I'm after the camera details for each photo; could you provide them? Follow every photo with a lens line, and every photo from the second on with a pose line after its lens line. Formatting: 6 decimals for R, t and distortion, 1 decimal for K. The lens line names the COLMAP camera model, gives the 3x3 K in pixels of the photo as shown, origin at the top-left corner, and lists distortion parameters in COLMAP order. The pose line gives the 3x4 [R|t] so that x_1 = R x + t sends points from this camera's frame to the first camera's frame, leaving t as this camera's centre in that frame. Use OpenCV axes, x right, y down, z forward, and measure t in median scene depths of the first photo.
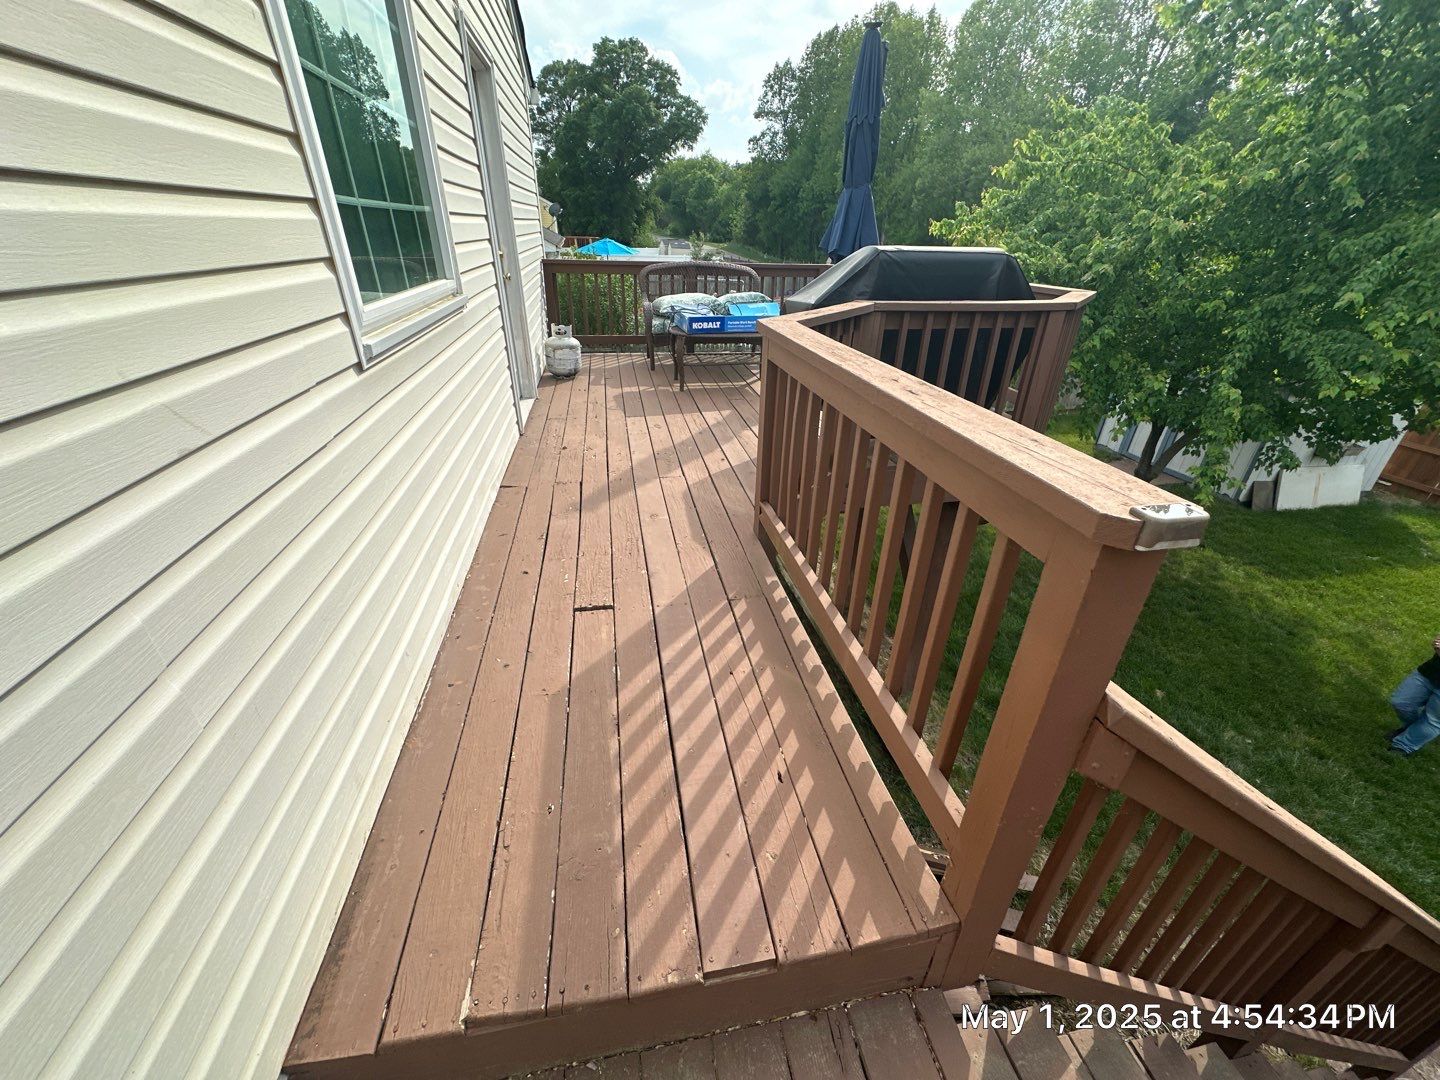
lens RADIAL K [[571.6, 0, 716.6], [0, 571.6, 539.4], [0, 0, 1]] dist [-0.000889, 0.000471]
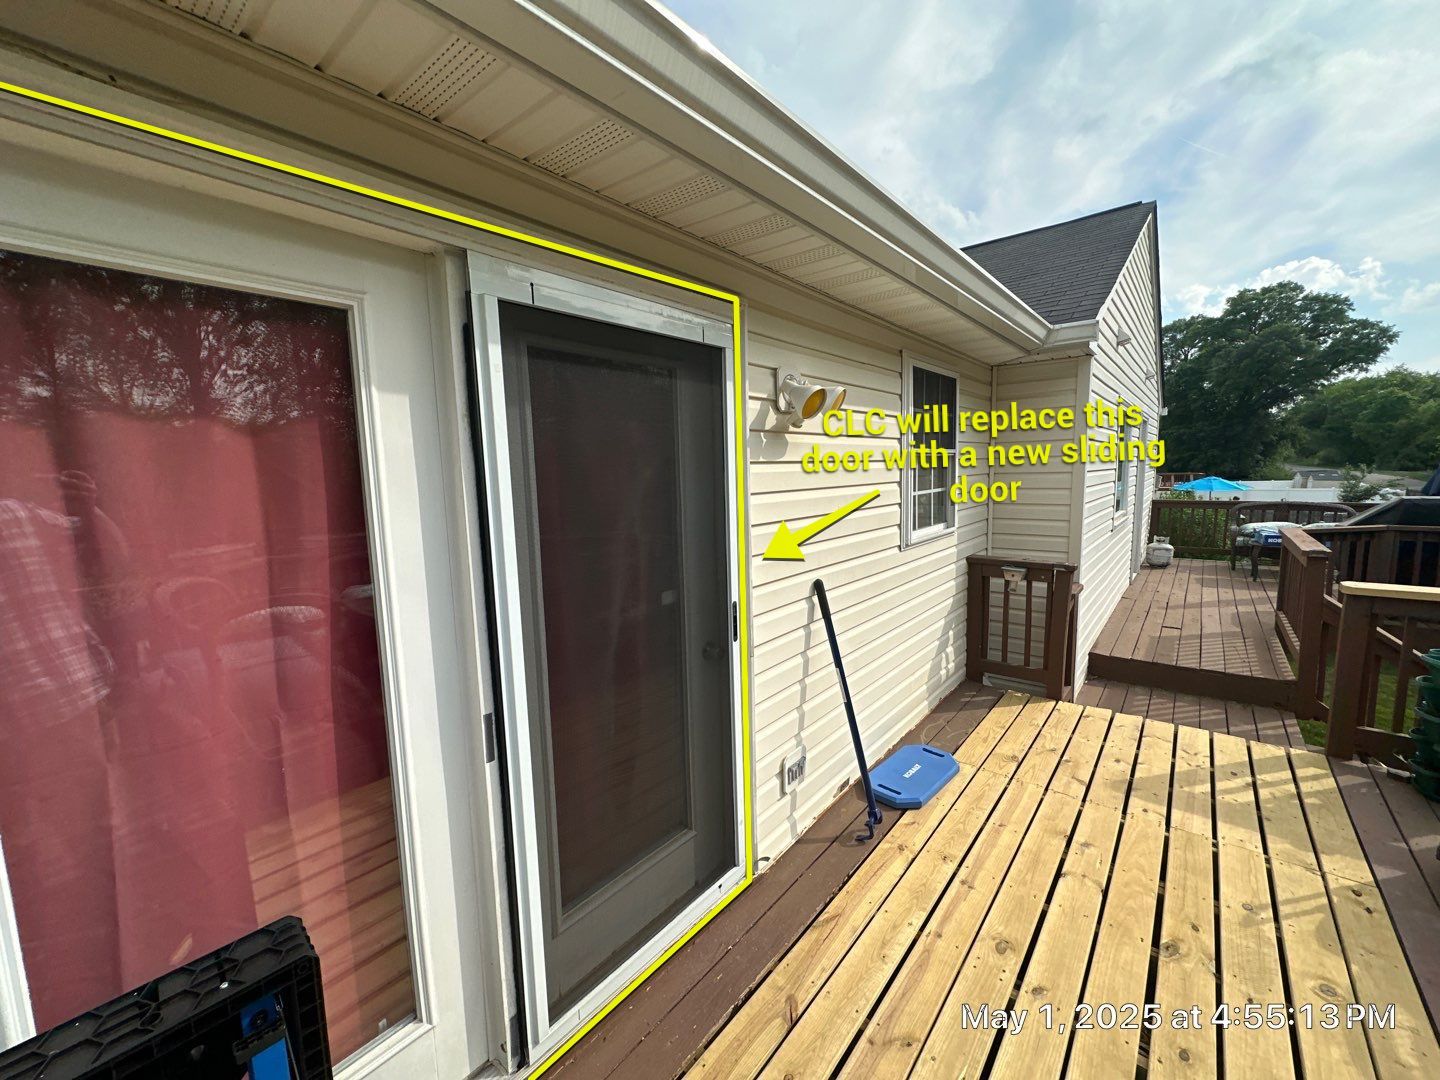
lens RADIAL K [[571.6, 0, 723.3], [0, 571.6, 540.7], [0, 0, 1]] dist [-0.000889, 0.000471]
pose [[0.639971, 0.059326, -0.766105, 0.158755], [-0.333847, 0.919465, -0.207680, 0.349594], [0.692086, 0.388671, 0.608237, -0.761314]]
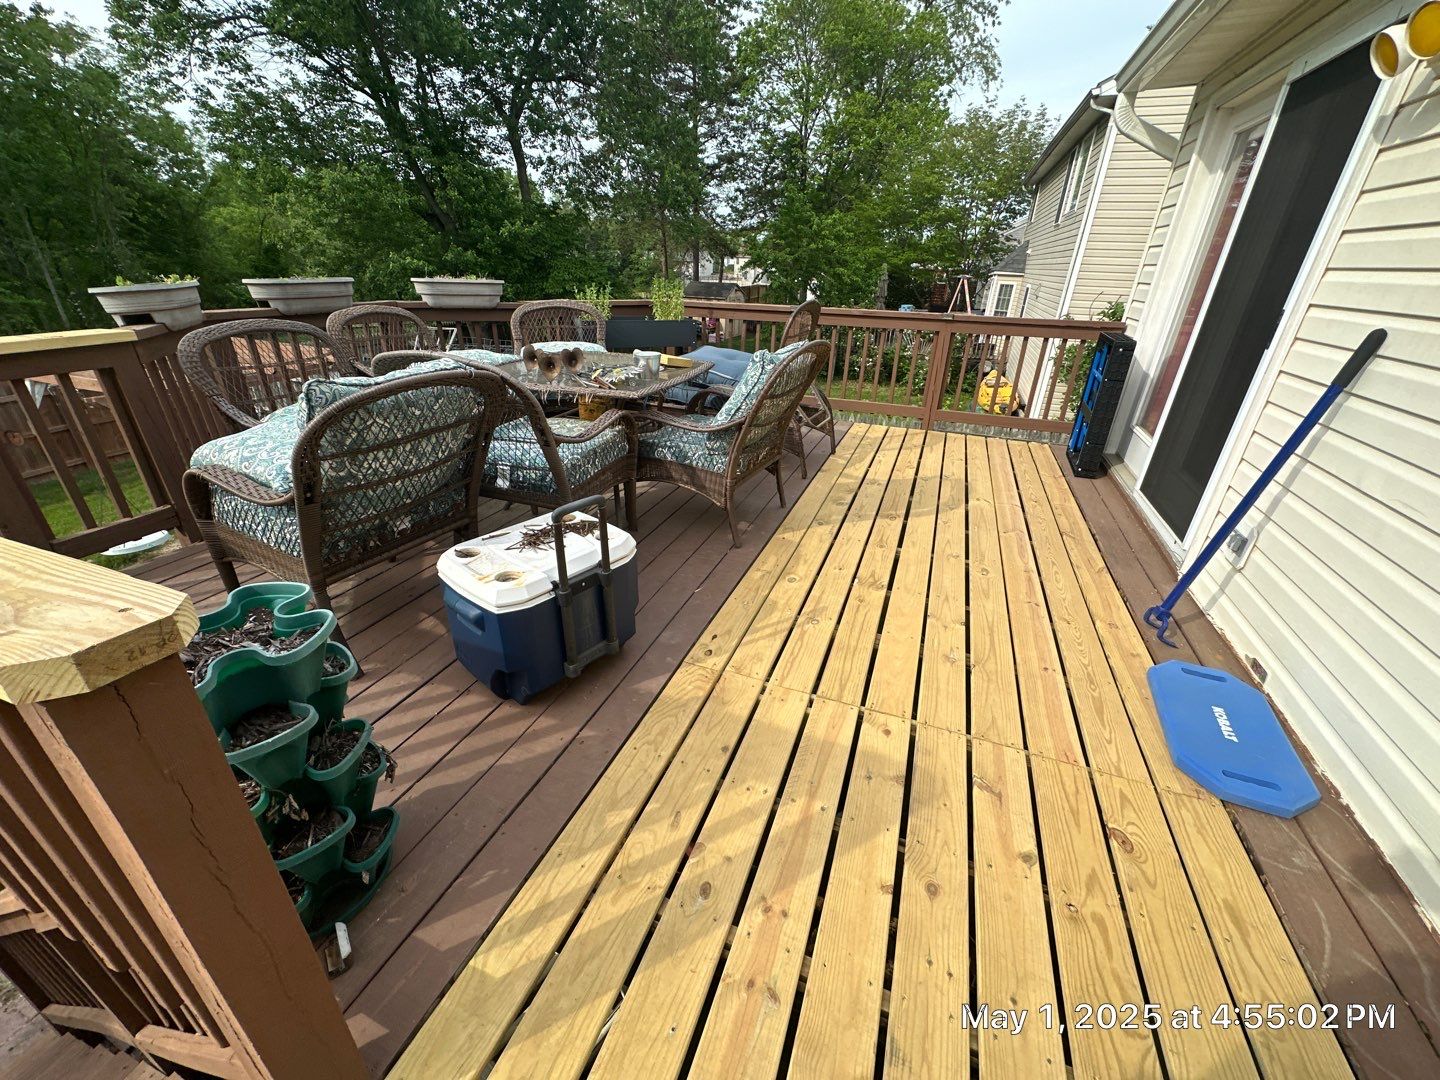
lens RADIAL K [[571.6, 0, 717.7], [0, 571.6, 541.2], [0, 0, 1]] dist [-0.000889, 0.000471]
pose [[-0.851916, -0.273452, 0.446614, 0.009912], [0.206905, 0.607690, 0.766748, 0.039268], [-0.481072, 0.745611, -0.461122, -0.073024]]
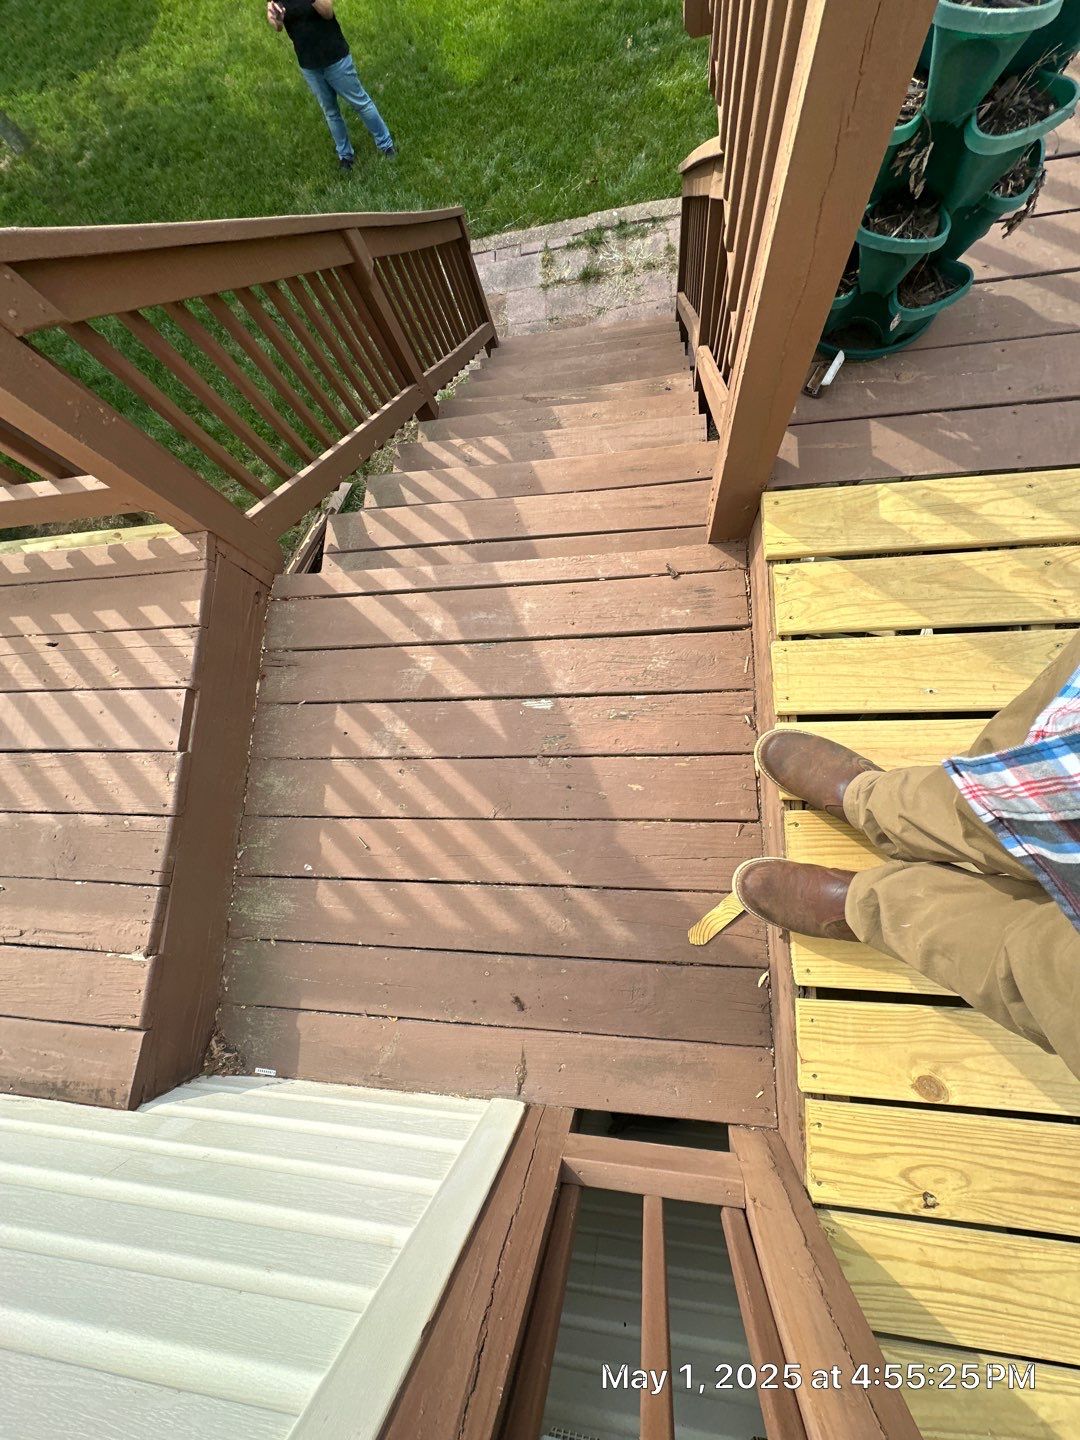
lens RADIAL K [[571.6, 0, 538.9], [0, 571.6, 724.1], [0, 0, 1]] dist [-0.000889, 0.000471]
pose [[0.196330, -0.969265, 0.148257, 0.000428], [0.624685, 0.240184, 0.743021, 0.062840], [-0.755793, -0.053263, 0.652640, -0.059174]]
